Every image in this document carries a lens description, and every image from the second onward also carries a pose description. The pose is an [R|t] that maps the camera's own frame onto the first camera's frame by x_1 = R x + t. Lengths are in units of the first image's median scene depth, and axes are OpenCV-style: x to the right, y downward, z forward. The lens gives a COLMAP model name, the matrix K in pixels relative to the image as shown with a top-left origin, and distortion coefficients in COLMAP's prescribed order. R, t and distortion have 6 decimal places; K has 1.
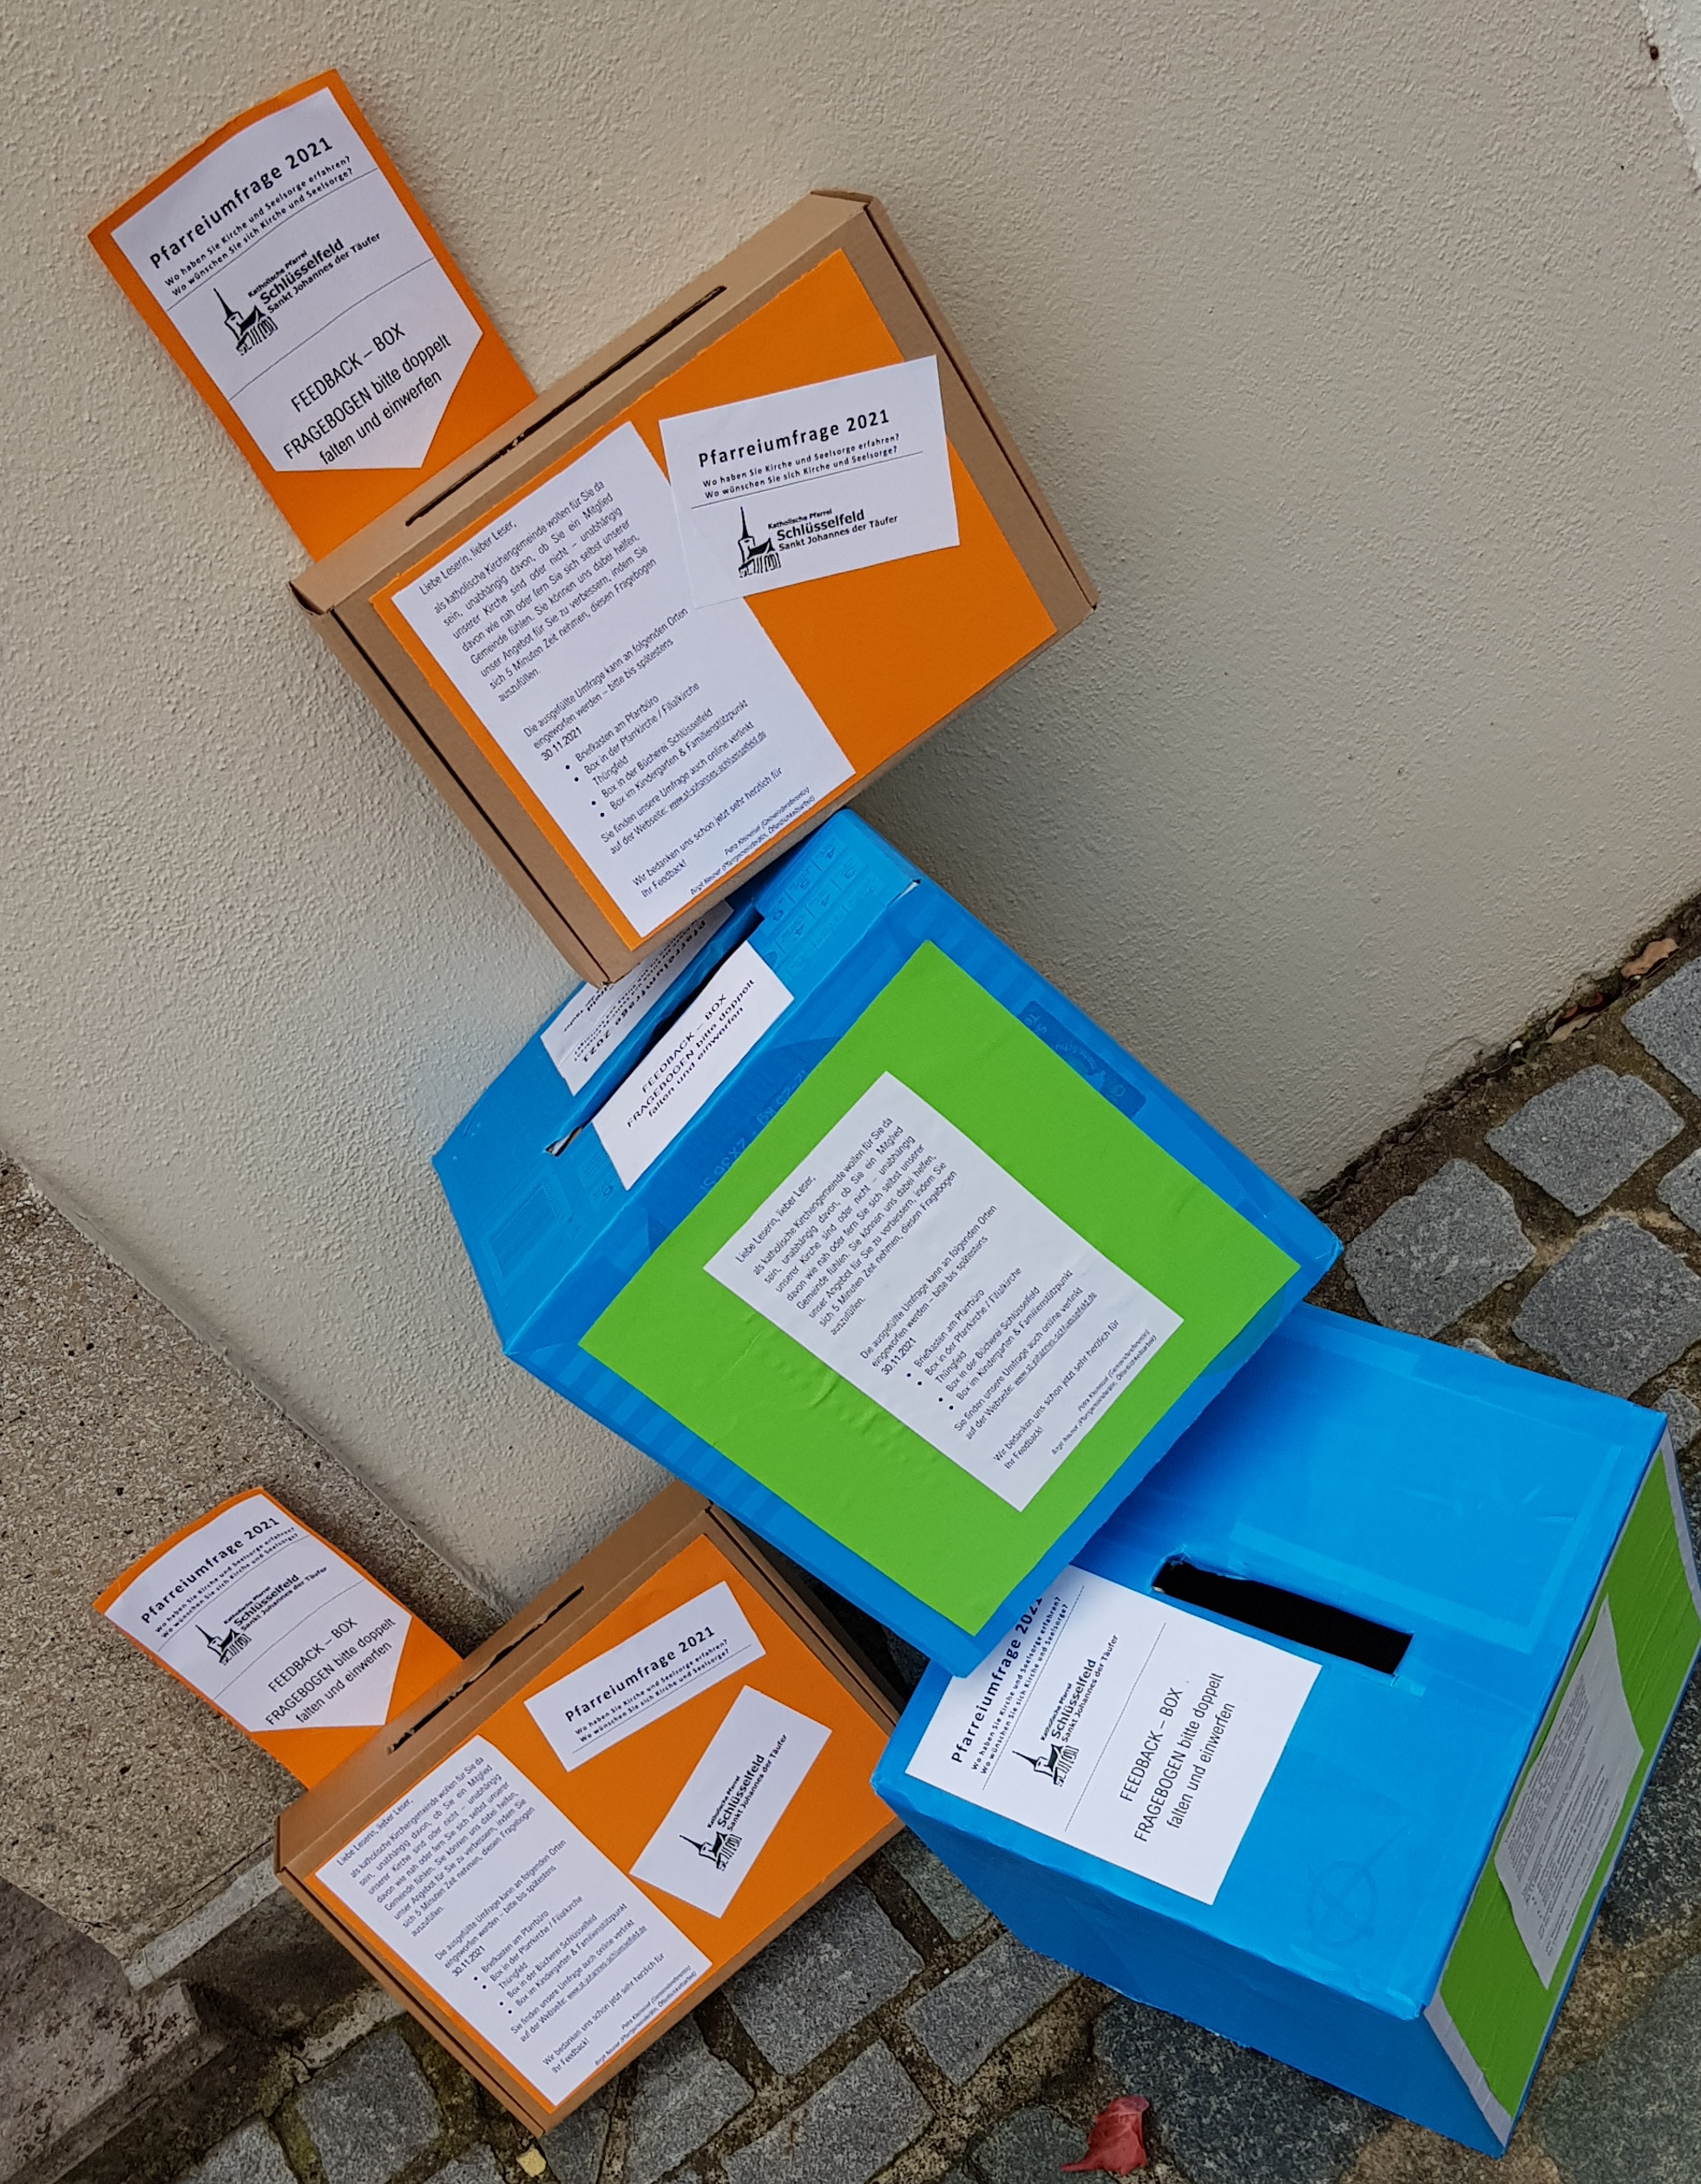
lens RADIAL K [[2670.0, 0, 850.5], [0, 2670.0, 1092.0], [0, 0, 1]] dist [0.029972, -0.060119]
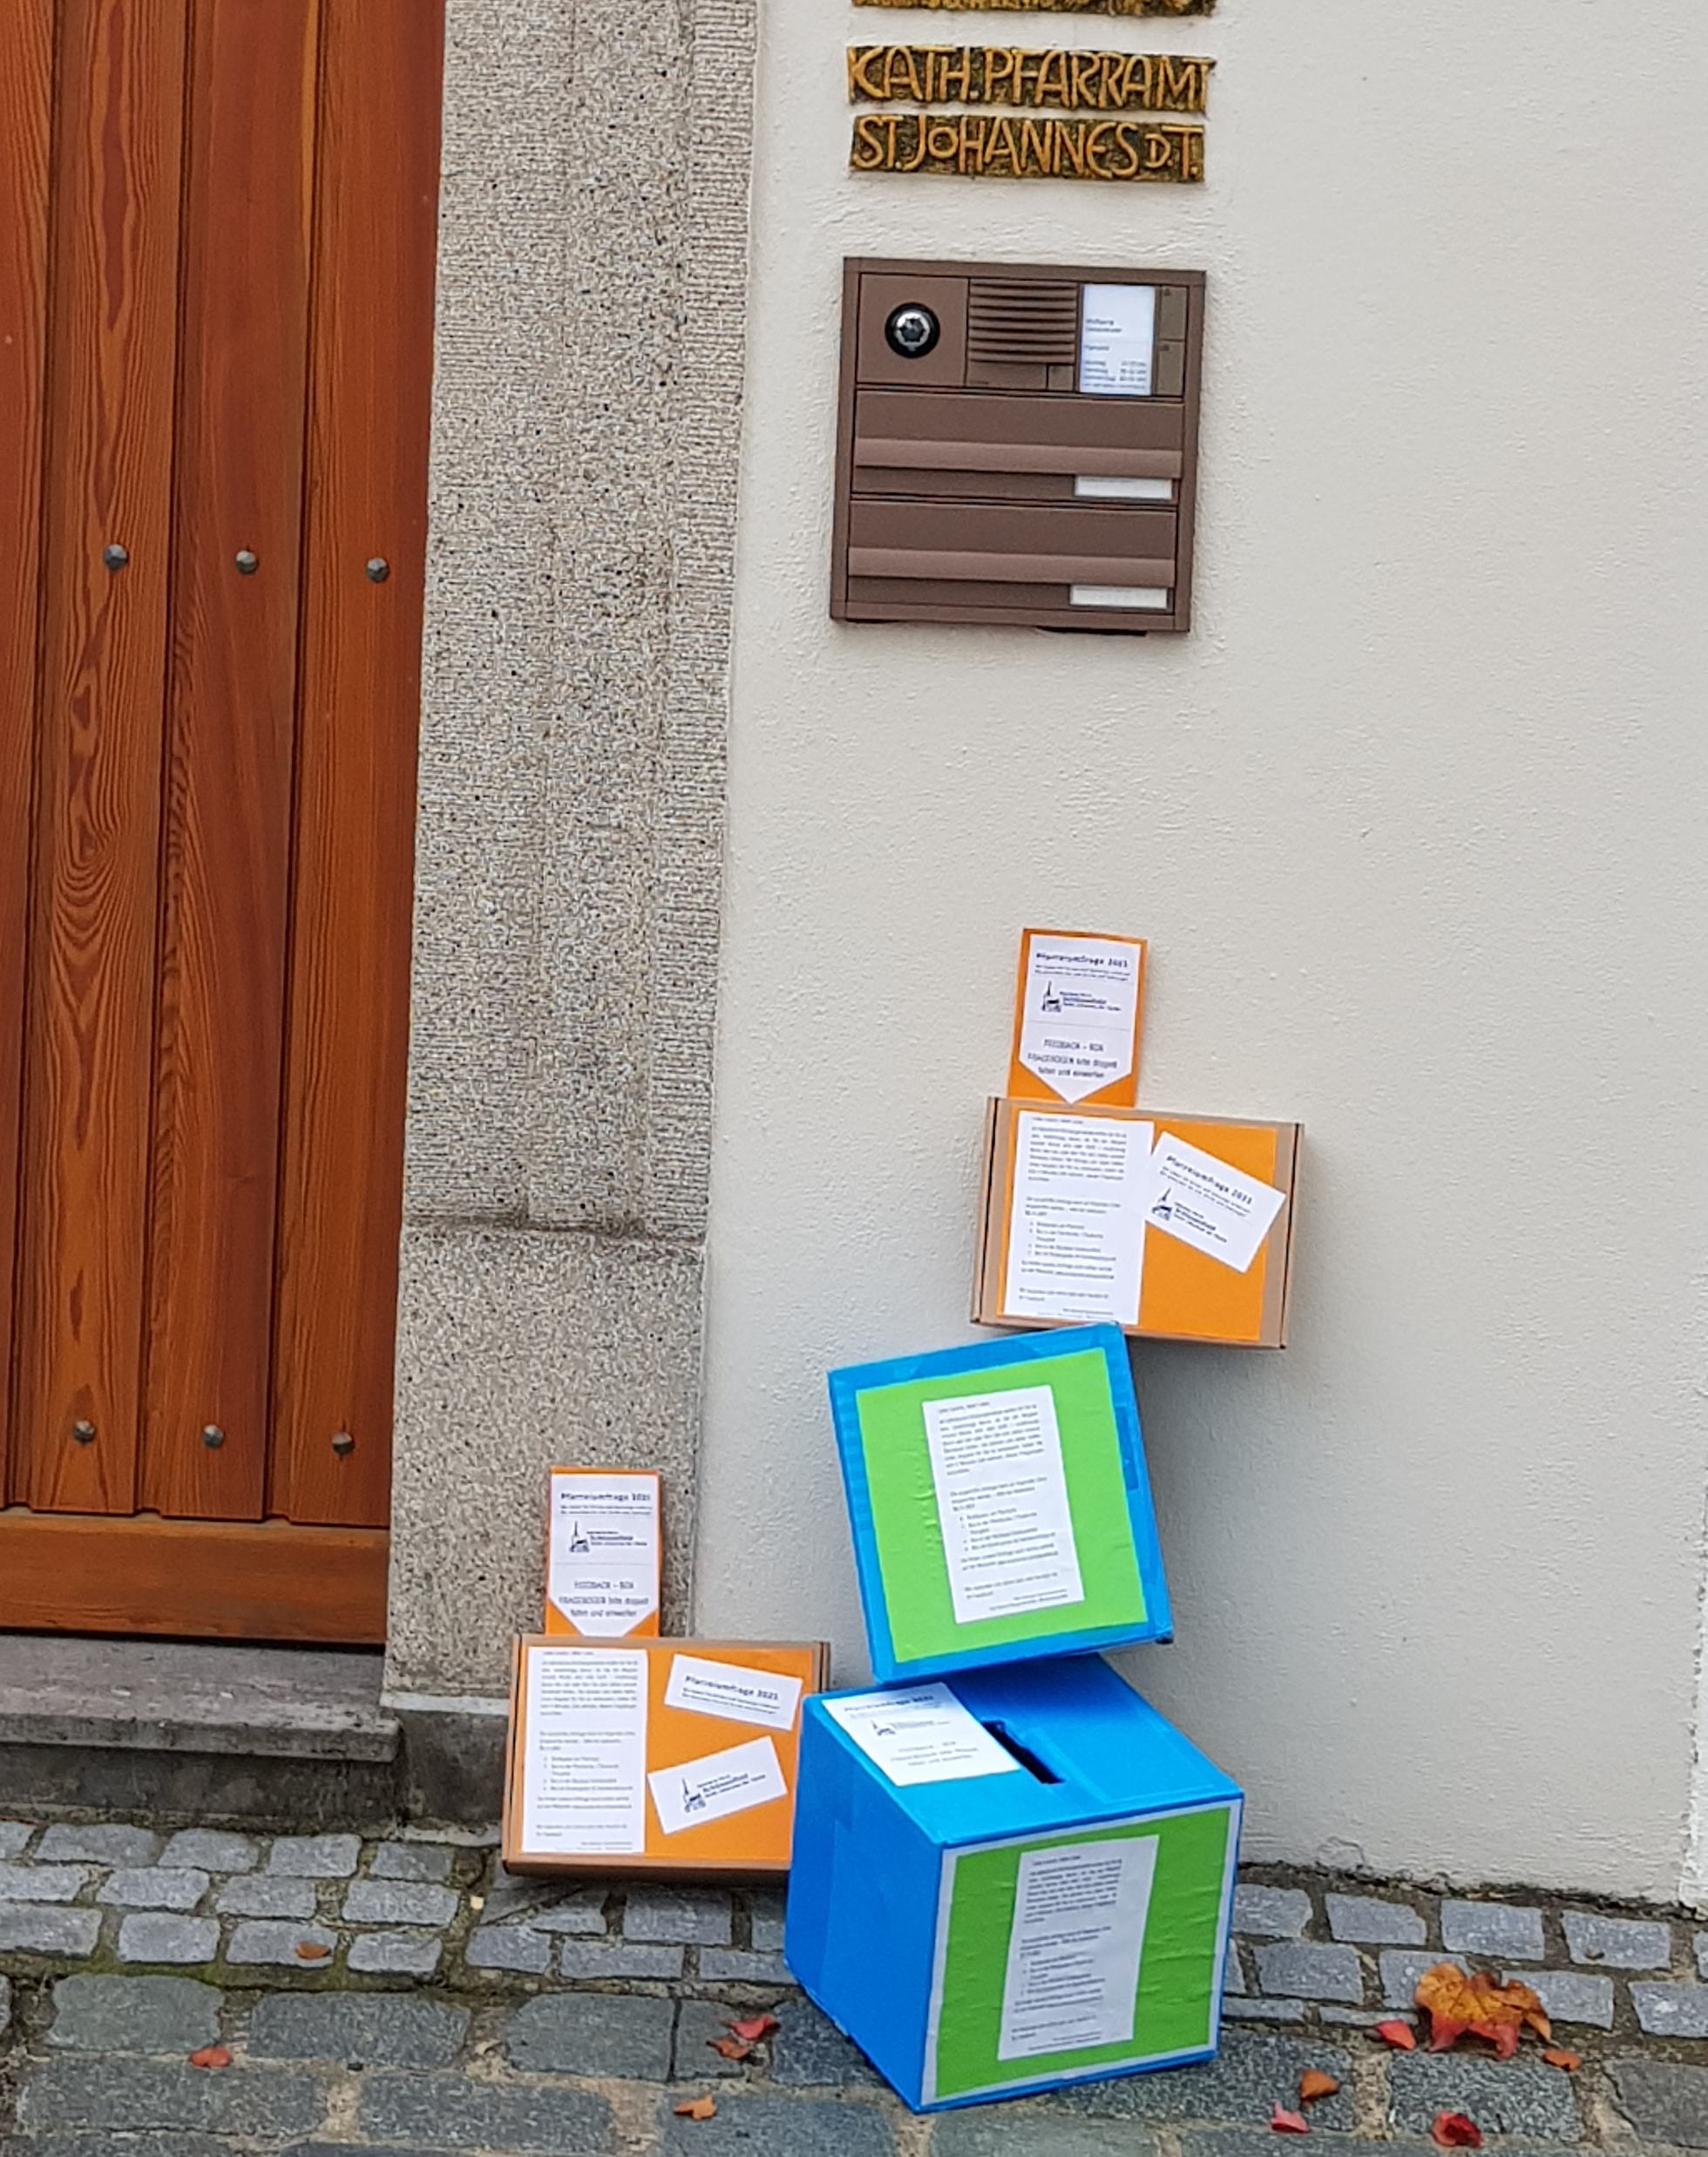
lens RADIAL K [[2695.7, 0, 854.0], [0, 2695.7, 1078.5], [0, 0, 1]] dist [-0.020804, -0.055305]
pose [[0.731427, 0.558169, -0.391741, 0.460321], [-0.677930, 0.657236, -0.329319, 0.490853], [0.073650, 0.506446, 0.859121, -0.747084]]
